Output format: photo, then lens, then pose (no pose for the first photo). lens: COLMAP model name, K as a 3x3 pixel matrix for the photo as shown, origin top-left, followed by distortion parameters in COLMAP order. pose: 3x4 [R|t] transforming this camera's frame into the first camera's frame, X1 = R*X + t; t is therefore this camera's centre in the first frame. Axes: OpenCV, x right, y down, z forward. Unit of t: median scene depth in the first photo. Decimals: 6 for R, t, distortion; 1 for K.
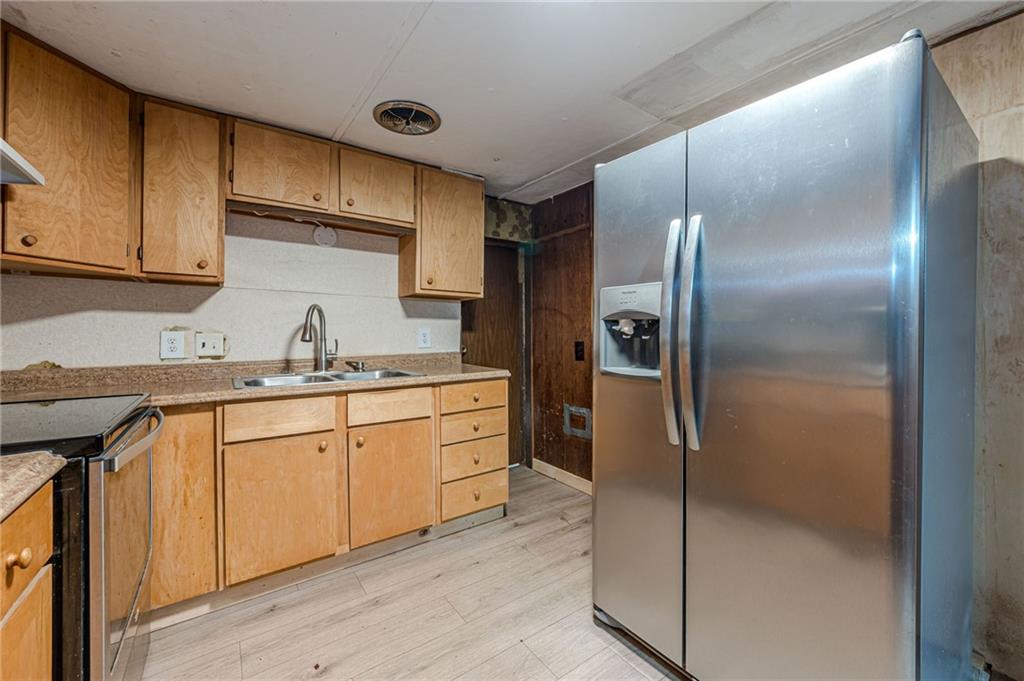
lens RADIAL K [[406.6, 0, 516.6], [0, 406.6, 333.2], [0, 0, 1]] dist [-0.001618, -0.000290]
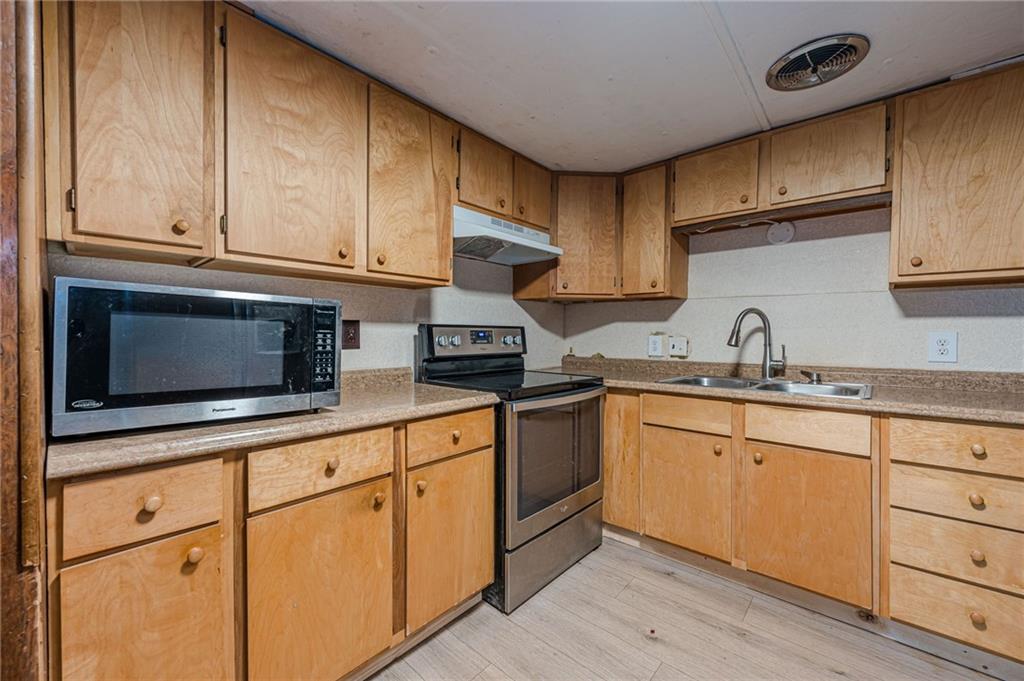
lens RADIAL K [[406.6, 0, 517.6], [0, 406.6, 340.8], [0, 0, 1]] dist [-0.001618, -0.000290]
pose [[0.223909, 0.016616, -0.974468, 0.378003], [-0.006900, 0.999857, 0.015463, -0.005298], [0.974586, 0.003262, 0.223991, 0.273498]]
